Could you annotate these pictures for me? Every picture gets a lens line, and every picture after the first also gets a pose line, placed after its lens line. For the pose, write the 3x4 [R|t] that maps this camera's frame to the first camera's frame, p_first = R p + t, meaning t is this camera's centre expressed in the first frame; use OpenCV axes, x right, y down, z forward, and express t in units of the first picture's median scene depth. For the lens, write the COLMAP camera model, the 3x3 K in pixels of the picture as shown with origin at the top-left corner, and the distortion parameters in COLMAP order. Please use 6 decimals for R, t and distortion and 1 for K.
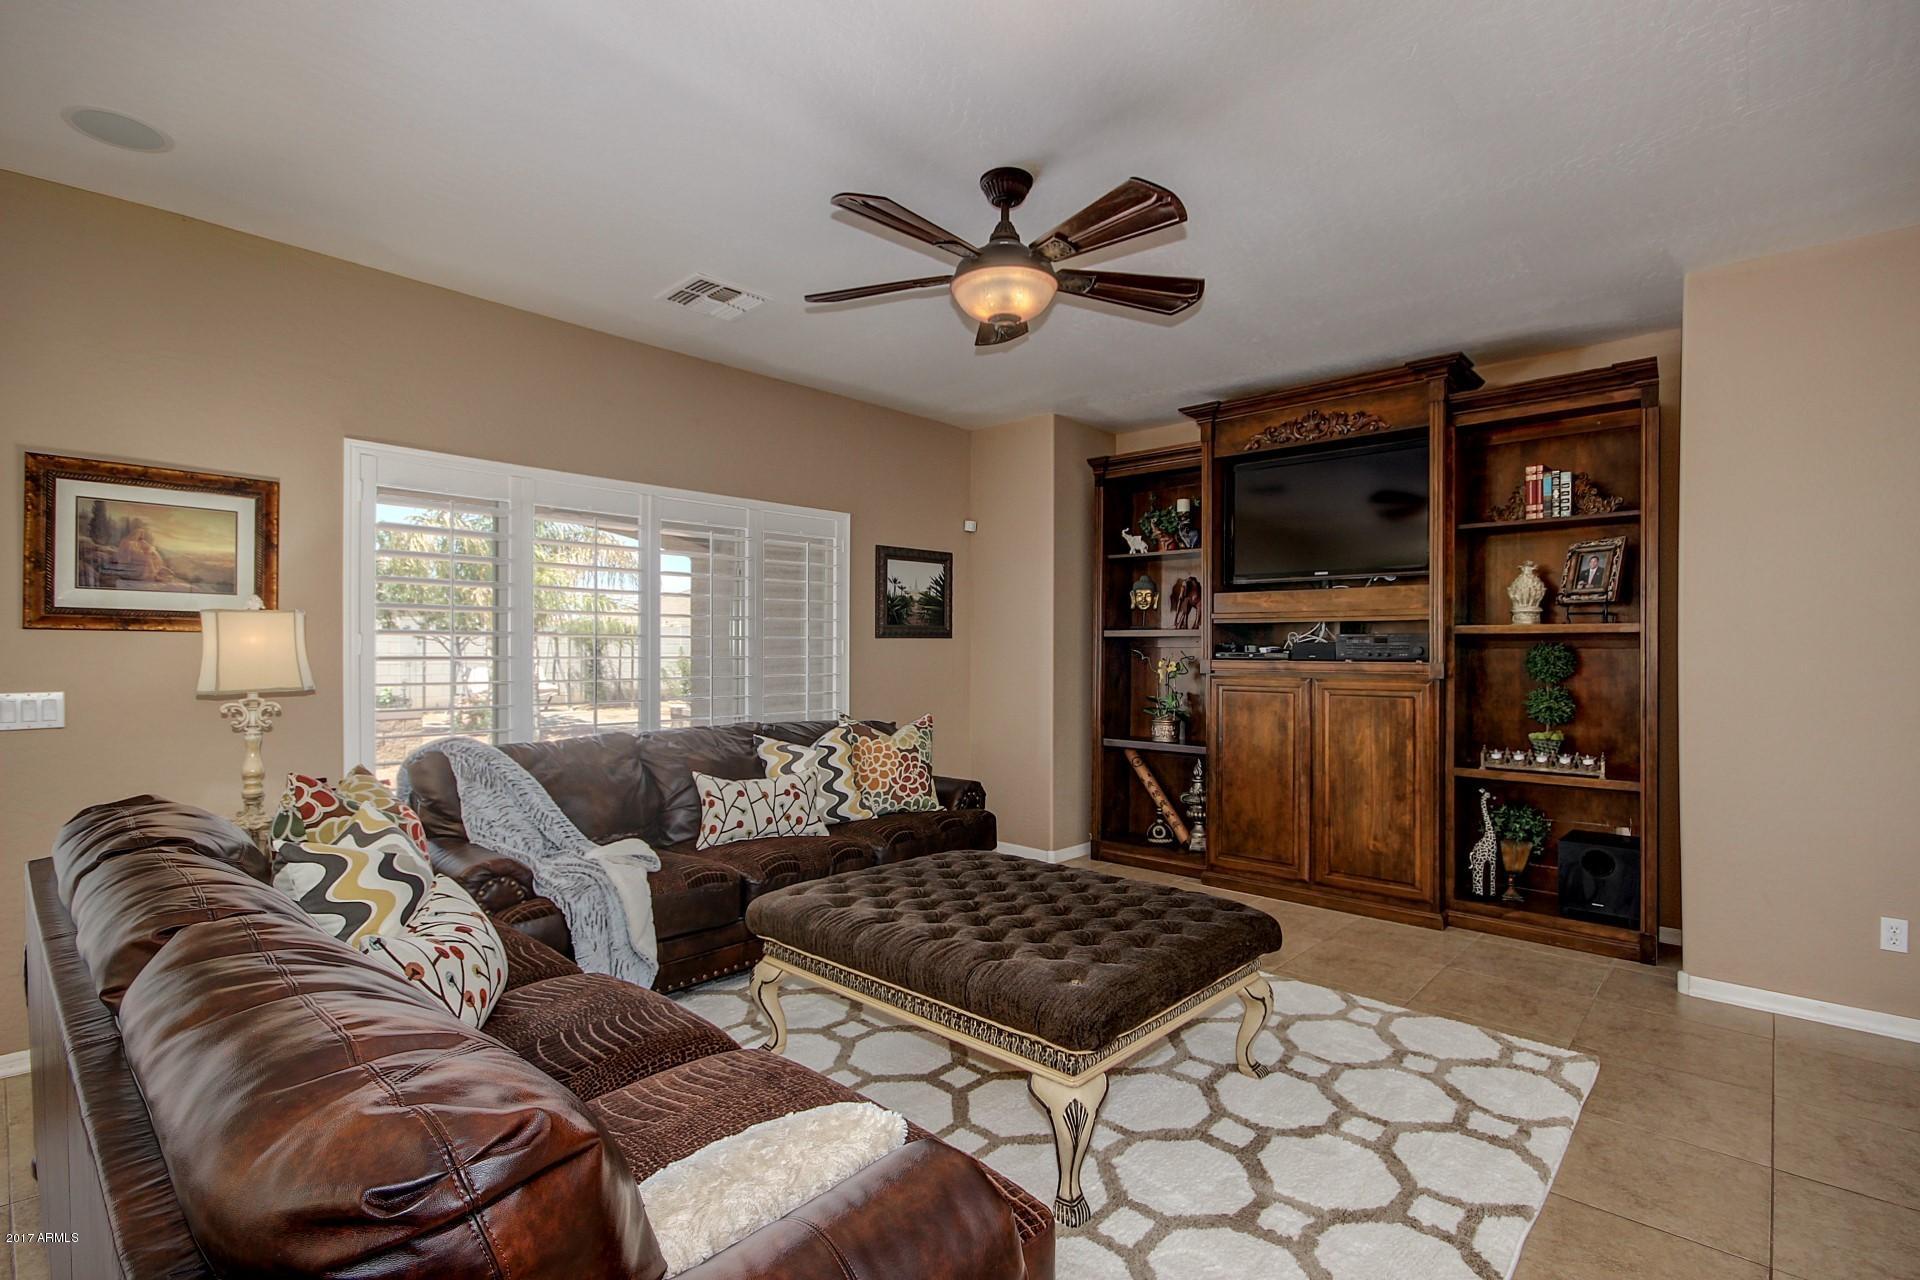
lens RADIAL K [[896.2, 0, 963.9], [0, 896.2, 648.9], [0, 0, 1]] dist [0.004857, 0.000566]
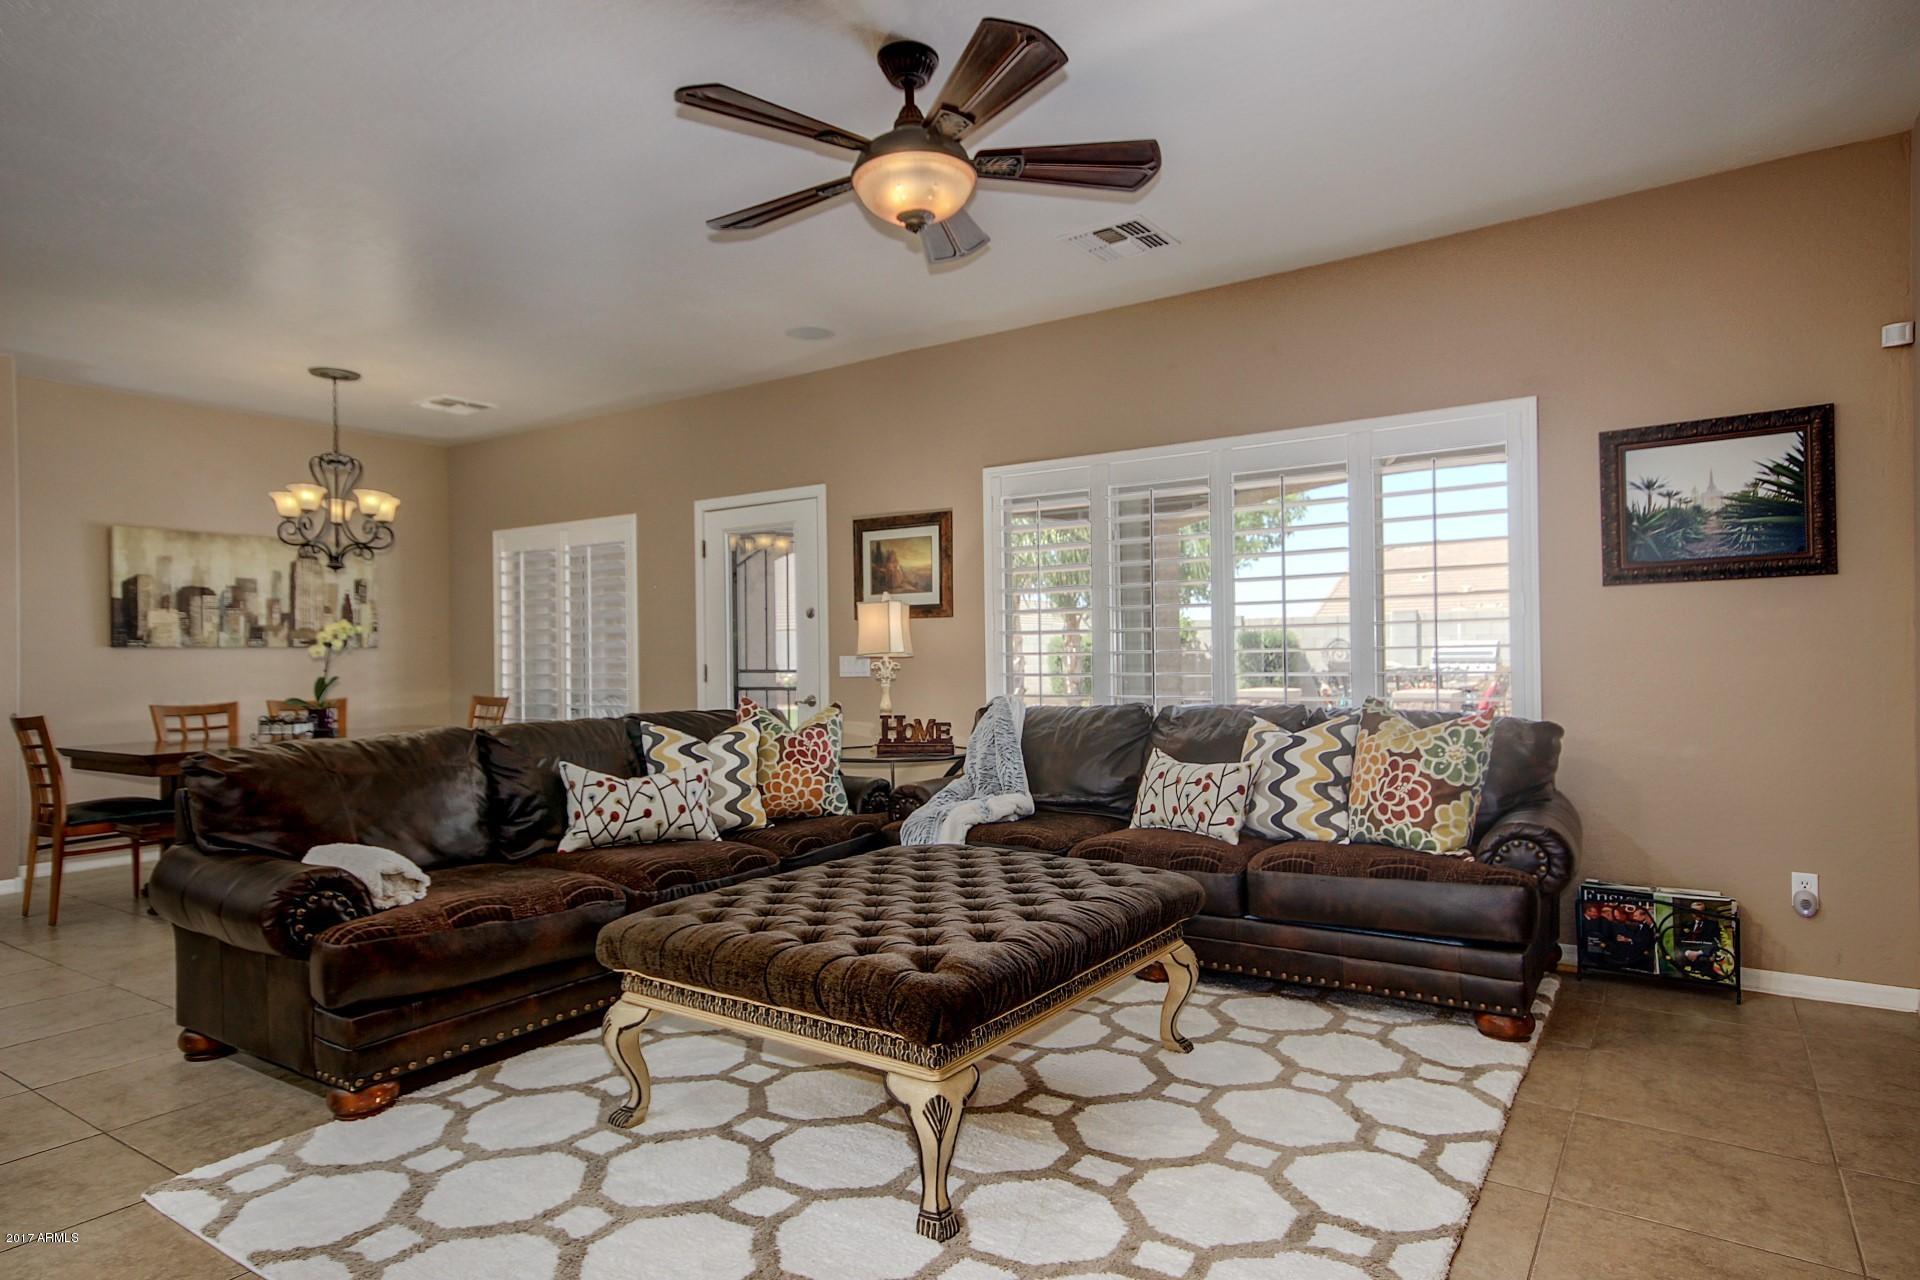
lens RADIAL K [[1076.5, 0, 973.9], [0, 1076.5, 656.4], [0, 0, 1]] dist [0.013200, 0.000359]
pose [[0.155862, -0.007223, -0.987752, 0.699946], [0.015983, 0.999861, -0.004789, 0.040467], [0.987650, -0.015041, 0.155956, 0.582164]]
